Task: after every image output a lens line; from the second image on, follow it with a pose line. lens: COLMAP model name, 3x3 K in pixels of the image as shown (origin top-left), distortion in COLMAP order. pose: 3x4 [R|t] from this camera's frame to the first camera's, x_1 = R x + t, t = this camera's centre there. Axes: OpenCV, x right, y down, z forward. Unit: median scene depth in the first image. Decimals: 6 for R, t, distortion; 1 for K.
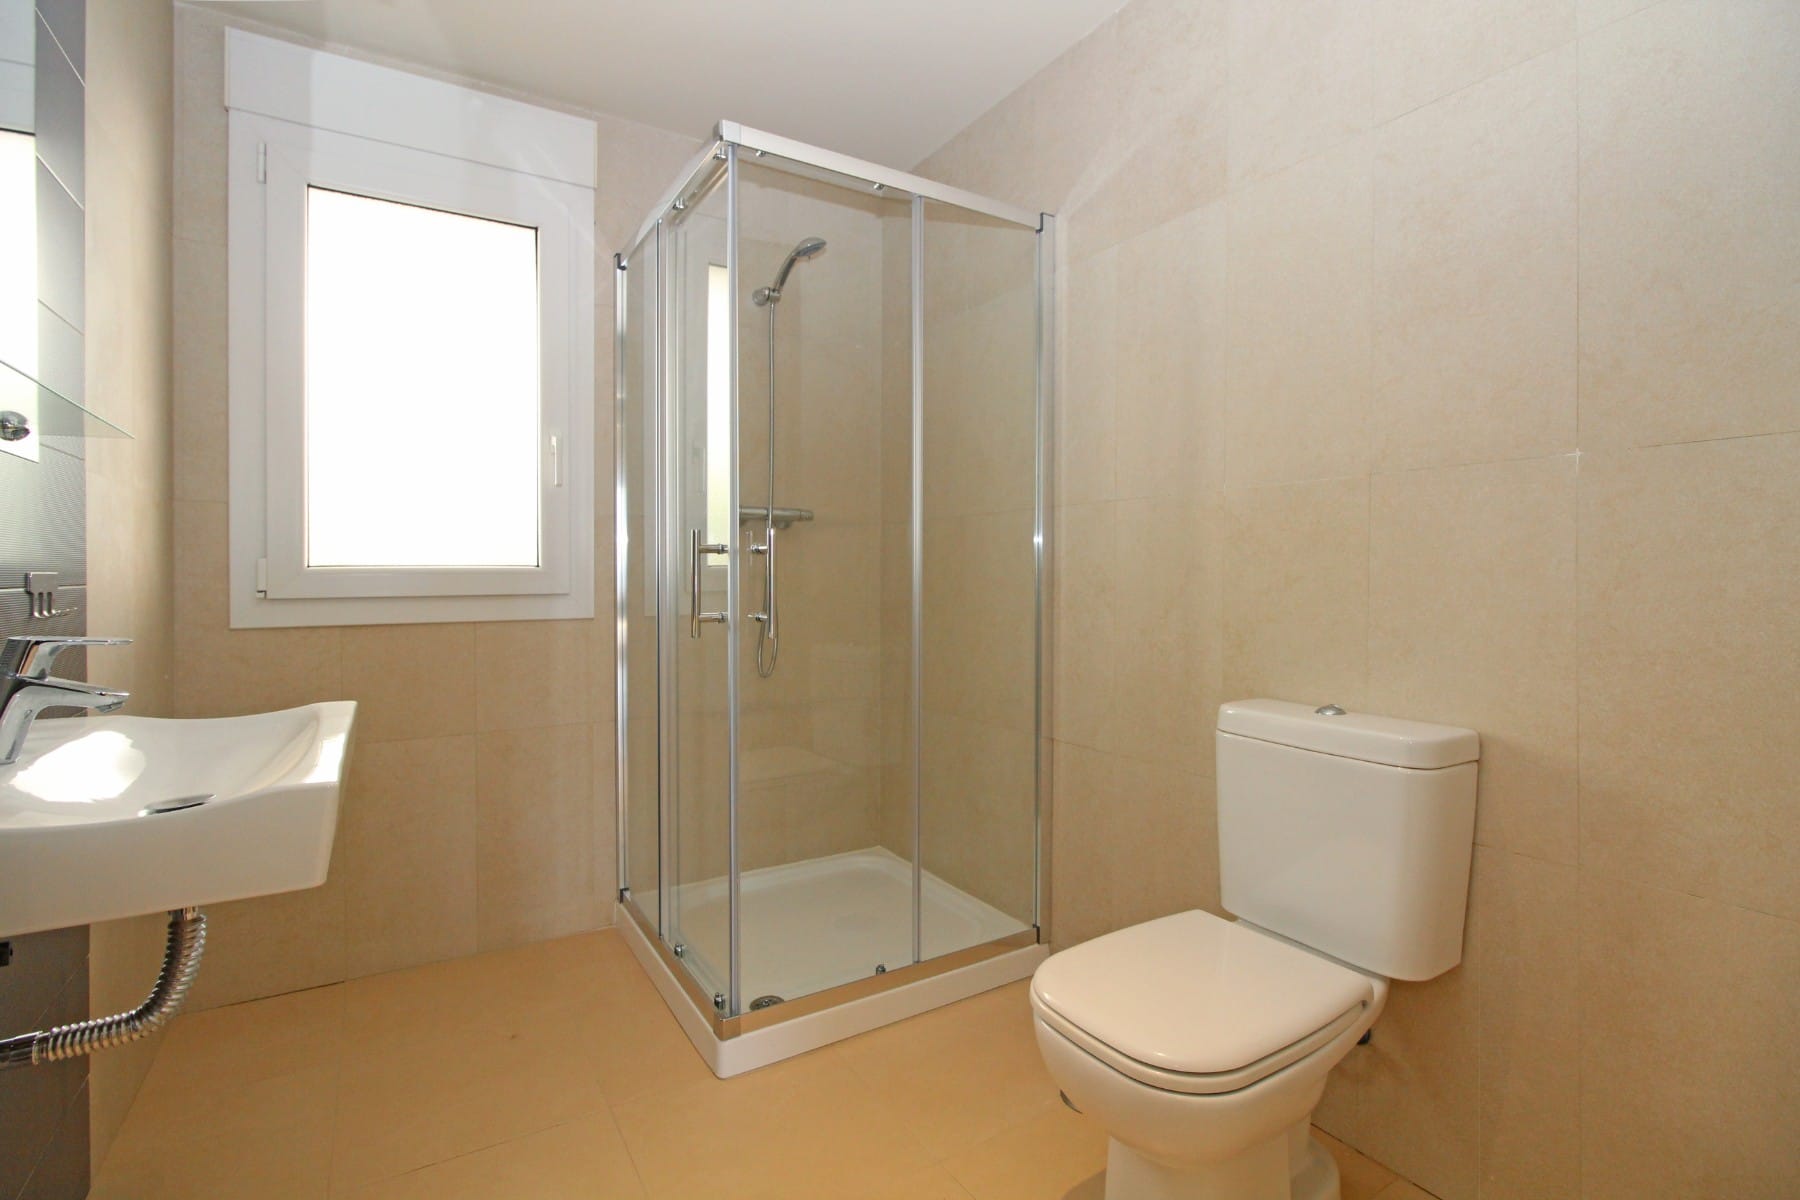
lens RADIAL K [[851.2, 0, 842.9], [0, 851.2, 579.9], [0, 0, 1]] dist [-0.000124, 0.000222]
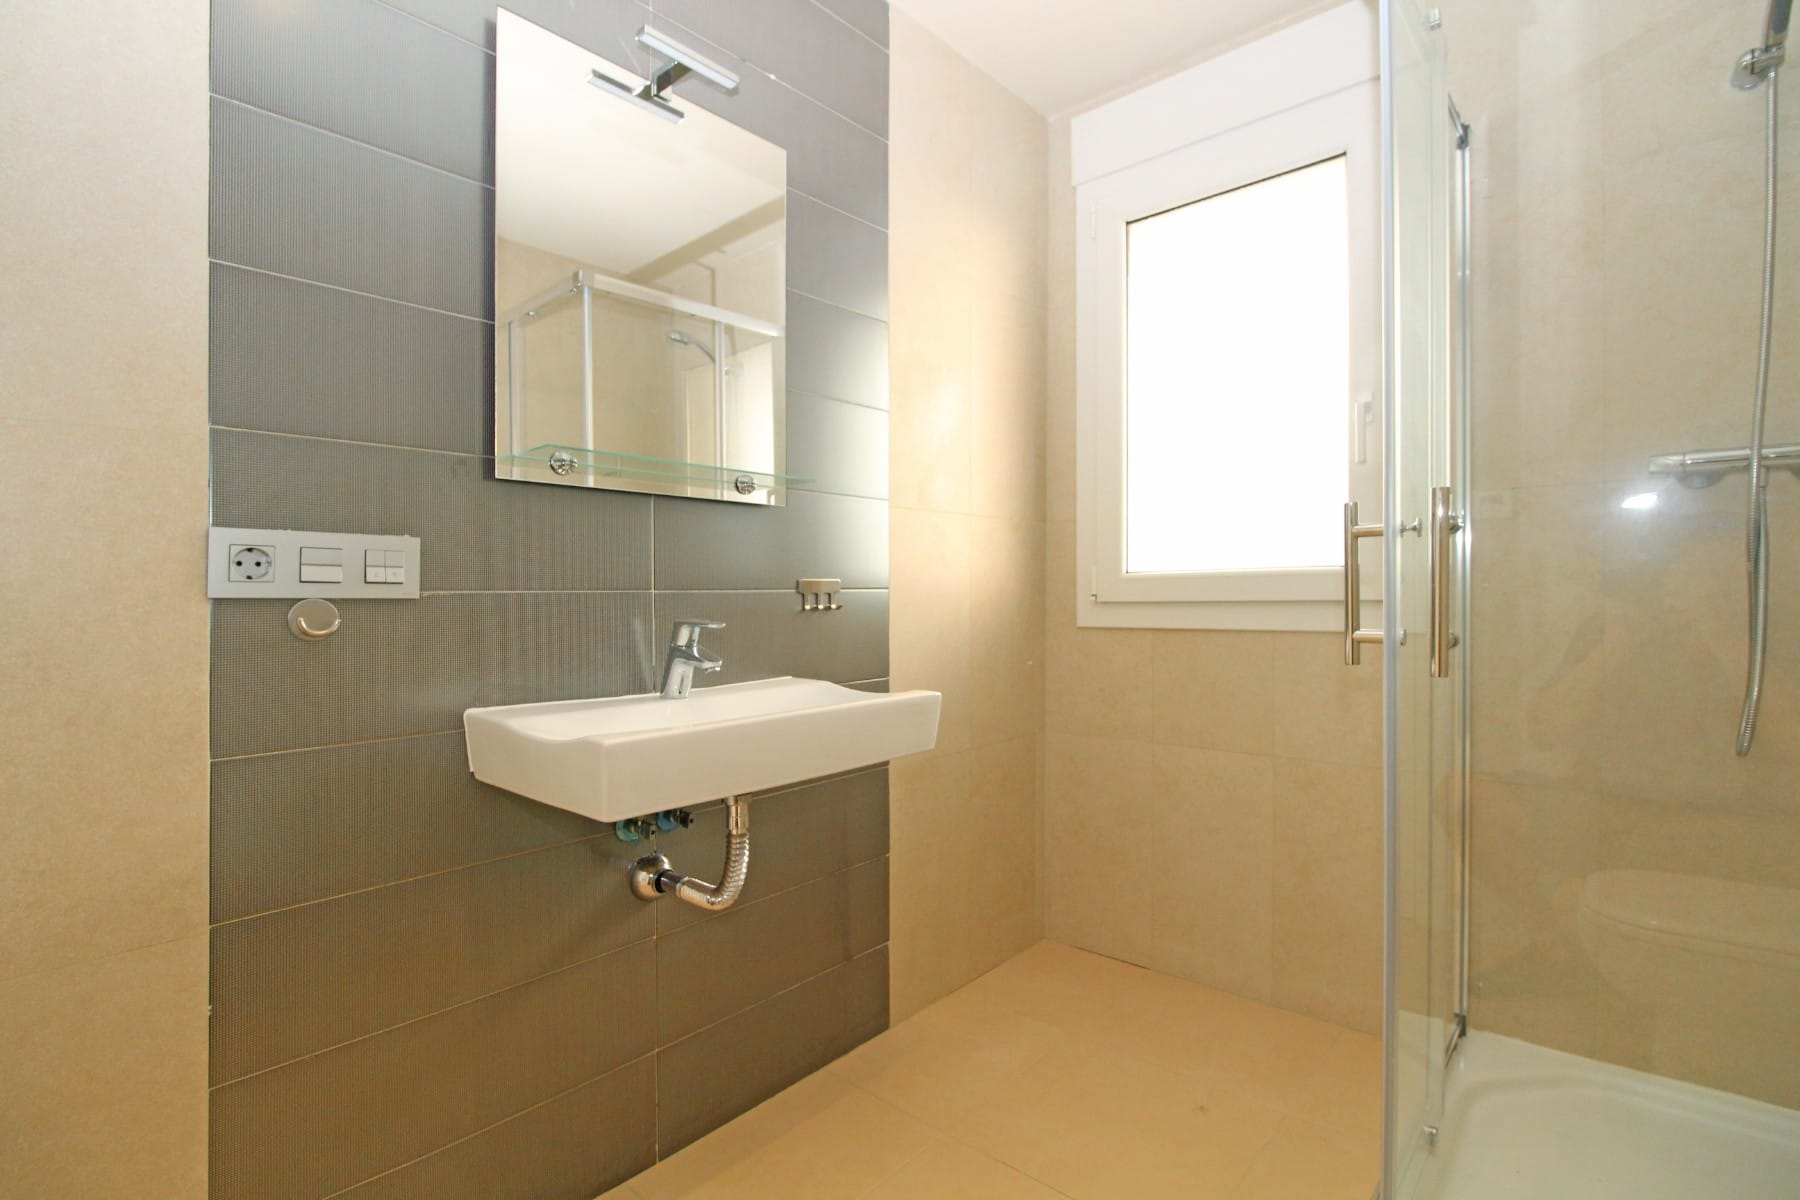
lens RADIAL K [[792.8, 0, 900.0], [0, 792.8, 600.0], [0, 0, 1]] dist [-0.000499, -0.012606]
pose [[0.353273, 0.007889, -0.935487, 0.222240], [0.003422, 0.999947, 0.009725, 0.008049], [0.935514, -0.006637, 0.353227, 0.378432]]
